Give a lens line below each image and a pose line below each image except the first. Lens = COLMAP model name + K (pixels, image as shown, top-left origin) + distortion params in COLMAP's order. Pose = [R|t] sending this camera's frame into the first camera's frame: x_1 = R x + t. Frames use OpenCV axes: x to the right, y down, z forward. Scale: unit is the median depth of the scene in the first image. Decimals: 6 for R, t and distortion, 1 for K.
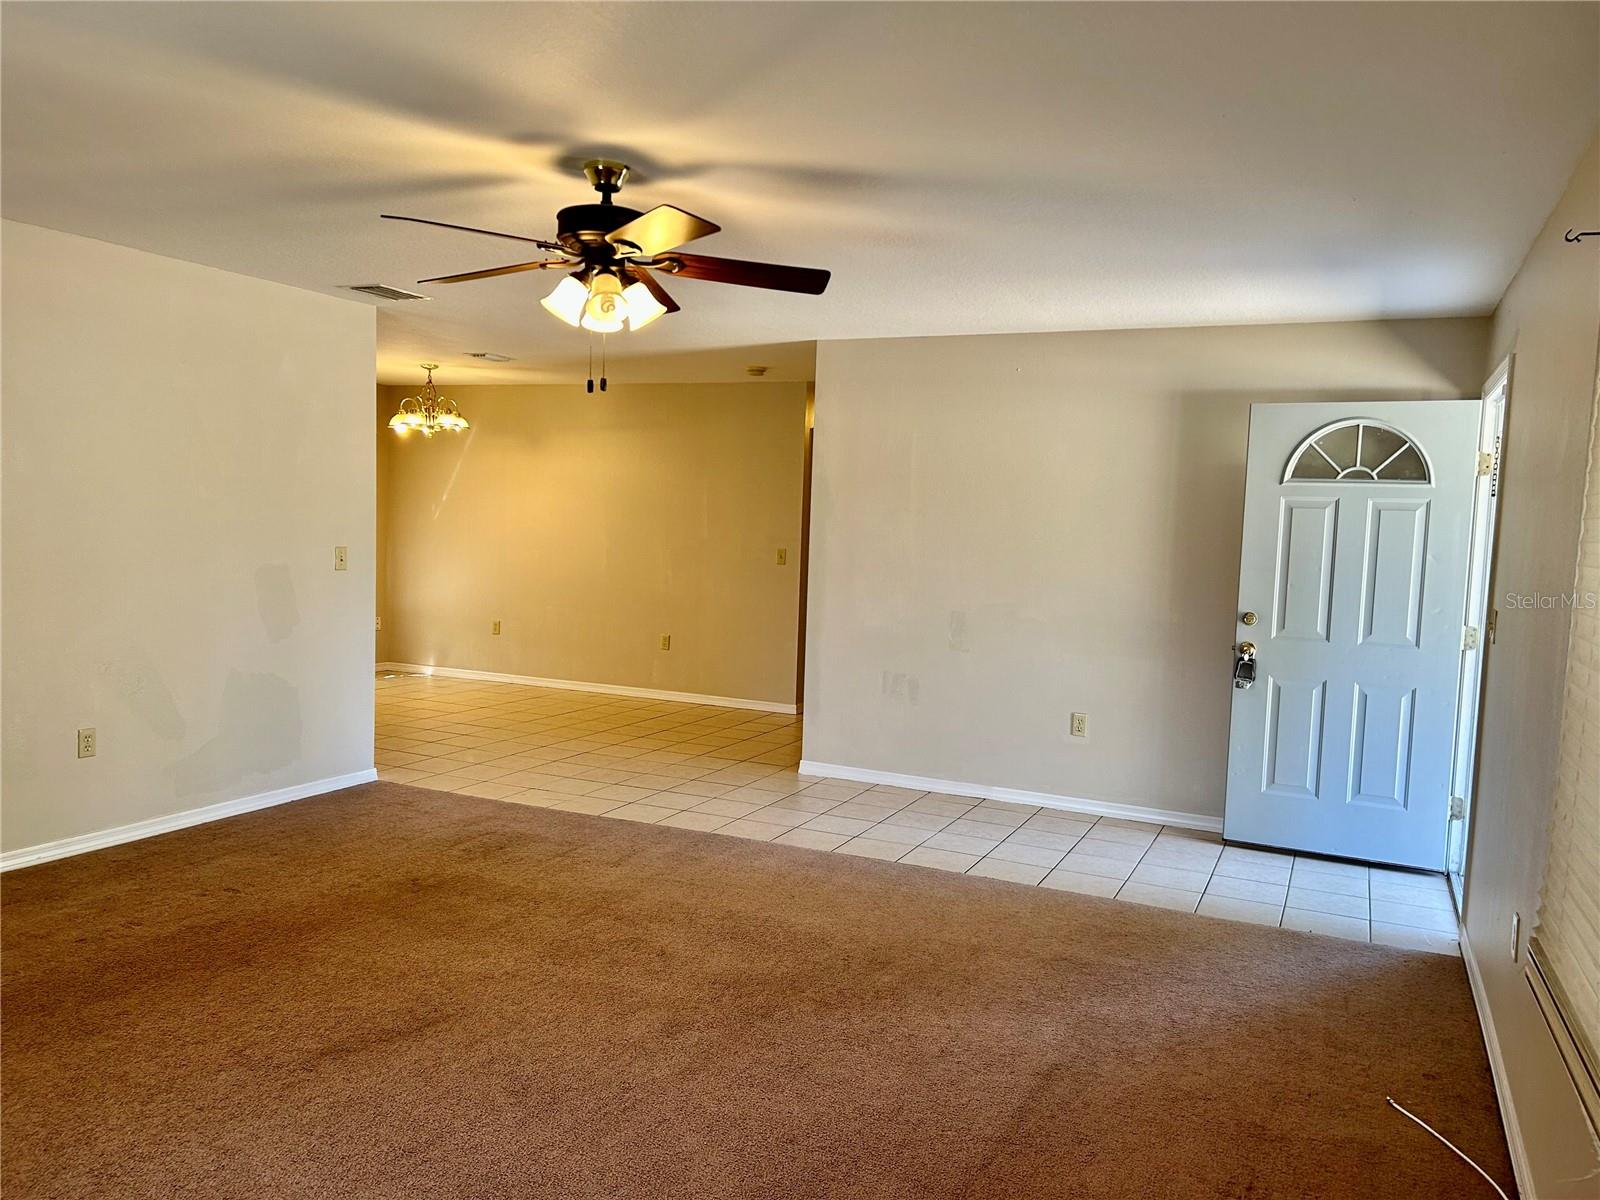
lens RADIAL K [[1204.7, 0, 815.7], [0, 1204.7, 613.6], [0, 0, 1]] dist [0.056881, -0.061476]
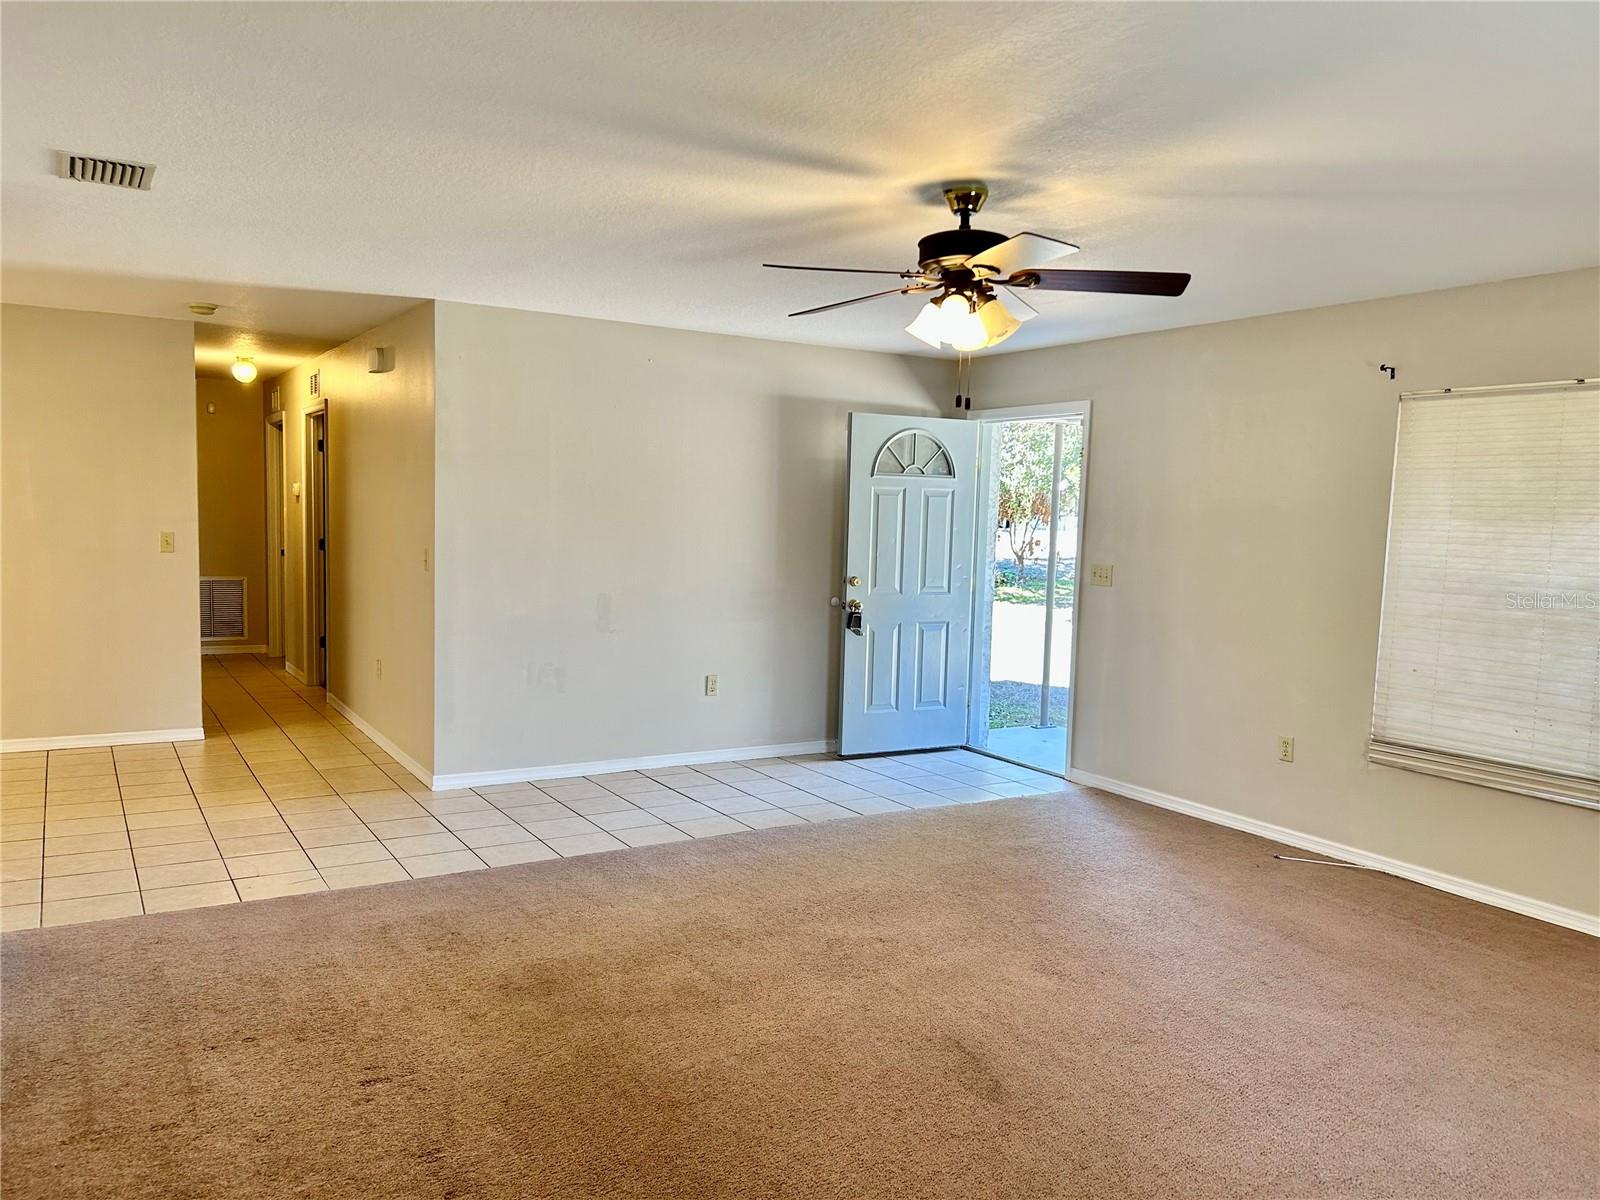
lens RADIAL K [[1204.7, 0, 812.8], [0, 1204.7, 598.9], [0, 0, 1]] dist [0.056881, -0.061476]
pose [[0.558543, -0.086968, 0.824904, -0.733725], [0.054371, 0.996188, 0.068212, -0.067945], [-0.827692, 0.006752, 0.561143, 0.326890]]
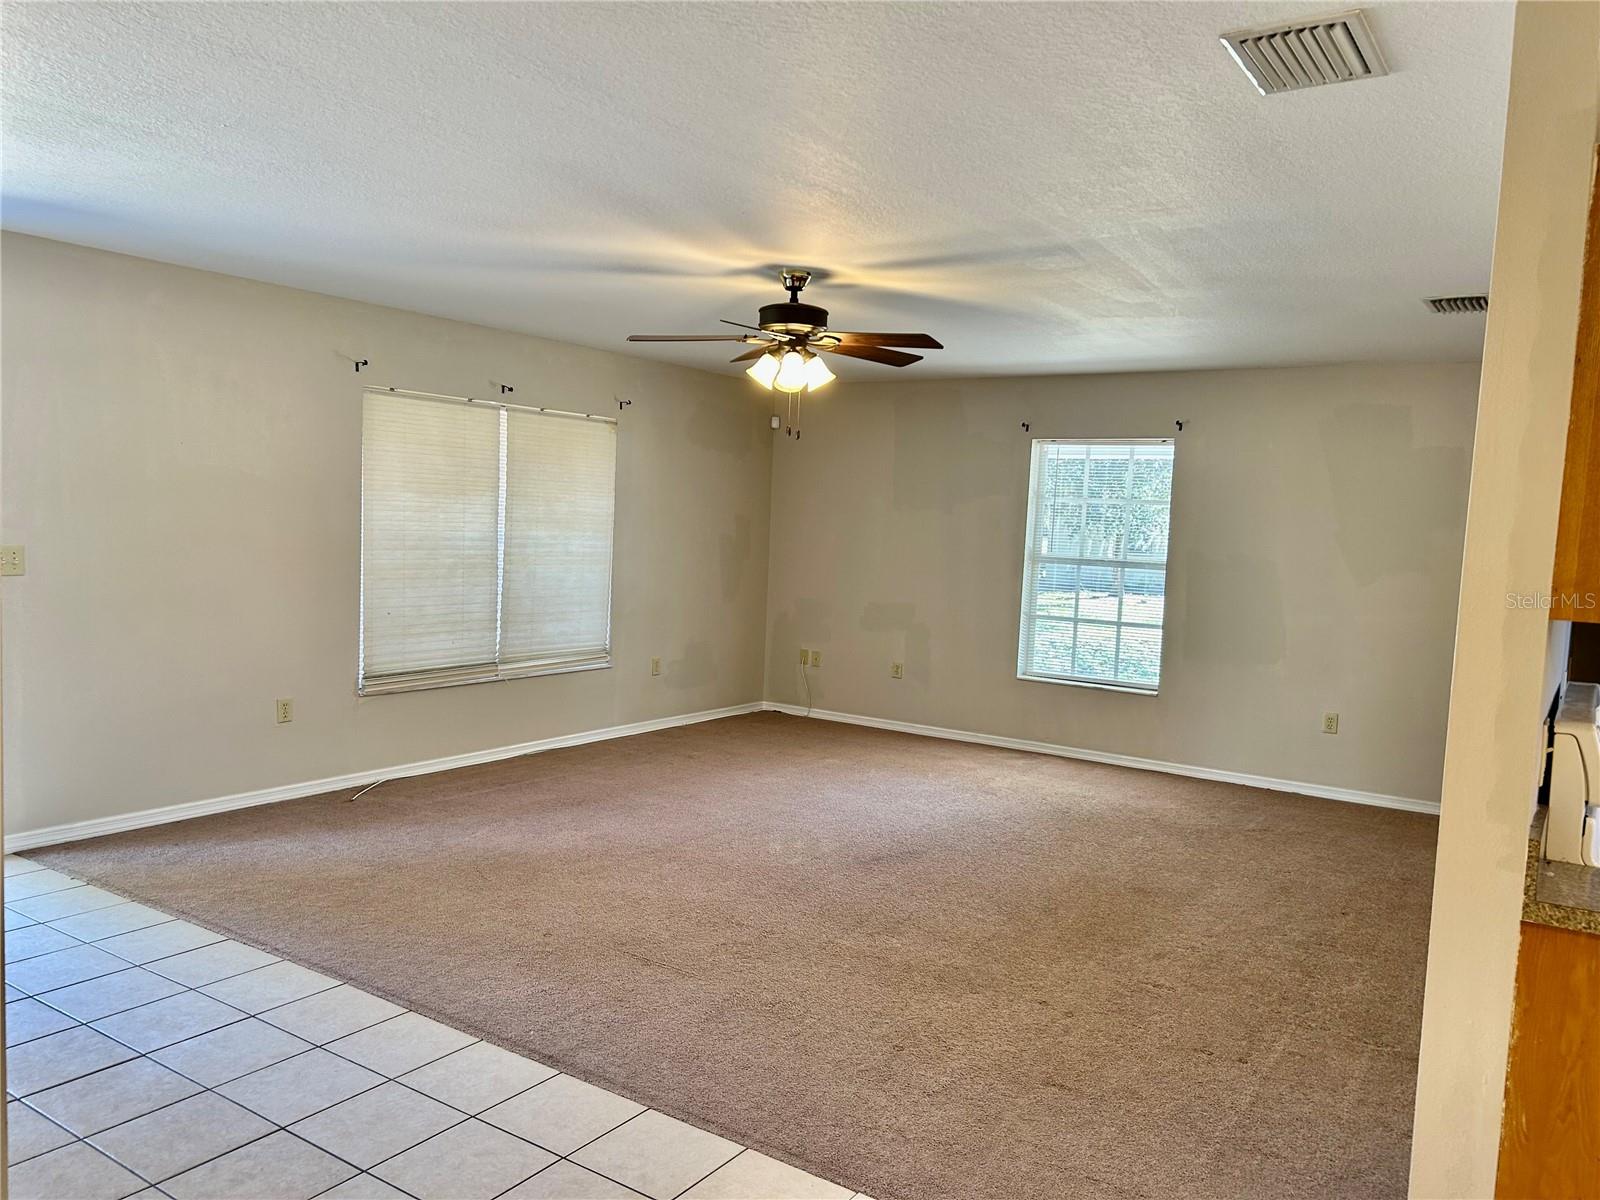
lens RADIAL K [[1204.7, 0, 802.6], [0, 1204.7, 603.4], [0, 0, 1]] dist [0.056881, -0.061476]
pose [[-0.983897, -0.095000, 0.151402, -0.281300], [-0.071776, 0.985757, 0.152092, -0.137236], [-0.163694, 0.138775, -0.976701, 1.513131]]
